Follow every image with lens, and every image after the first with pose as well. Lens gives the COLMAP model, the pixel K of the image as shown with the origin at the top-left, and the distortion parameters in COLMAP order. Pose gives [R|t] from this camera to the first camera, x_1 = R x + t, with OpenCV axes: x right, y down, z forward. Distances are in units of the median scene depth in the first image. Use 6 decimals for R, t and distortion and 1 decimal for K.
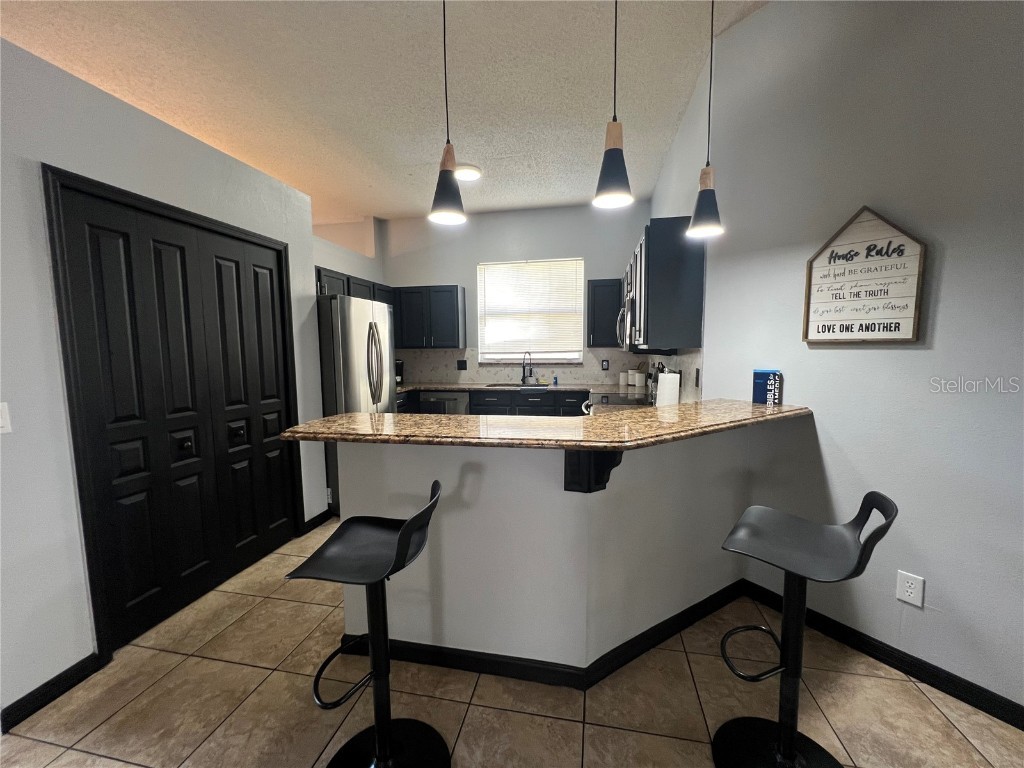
lens RADIAL K [[413.3, 0, 512.1], [0, 413.3, 384.4], [0, 0, 1]] dist [-0.003074, -0.000178]
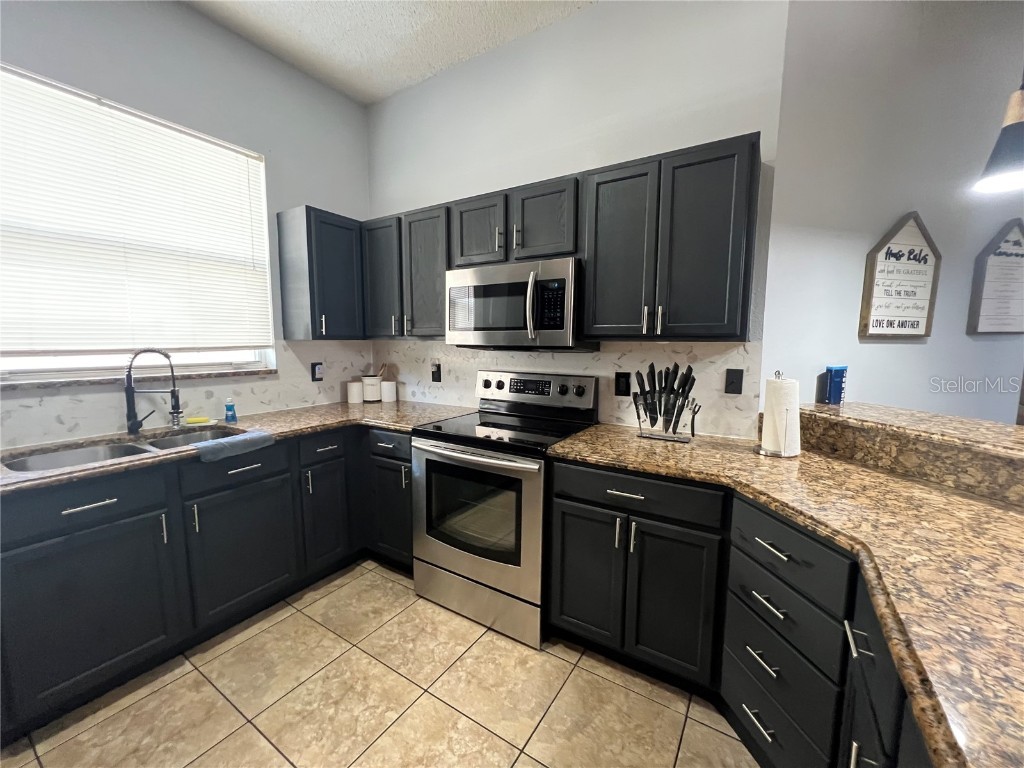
lens RADIAL K [[413.3, 0, 510.7], [0, 413.3, 384.8], [0, 0, 1]] dist [-0.003074, -0.000178]
pose [[0.359634, -0.089056, 0.928834, -0.538019], [0.078000, 0.994820, 0.065182, -0.122128], [-0.929828, 0.049008, 0.364717, 1.496445]]
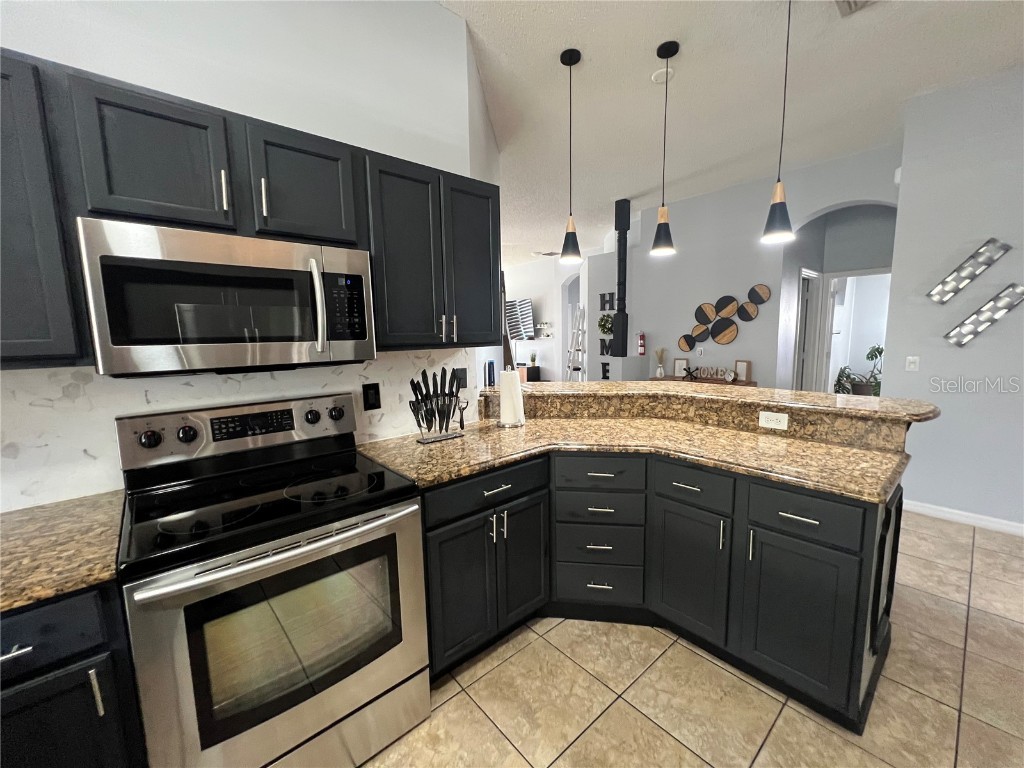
lens RADIAL K [[413.3, 0, 511.0], [0, 413.3, 385.4], [0, 0, 1]] dist [-0.003074, -0.000178]
pose [[-0.793946, -0.050904, 0.605854, -0.273076], [0.083376, 0.977959, 0.191429, -0.221097], [-0.602245, 0.202498, -0.772202, 2.200052]]
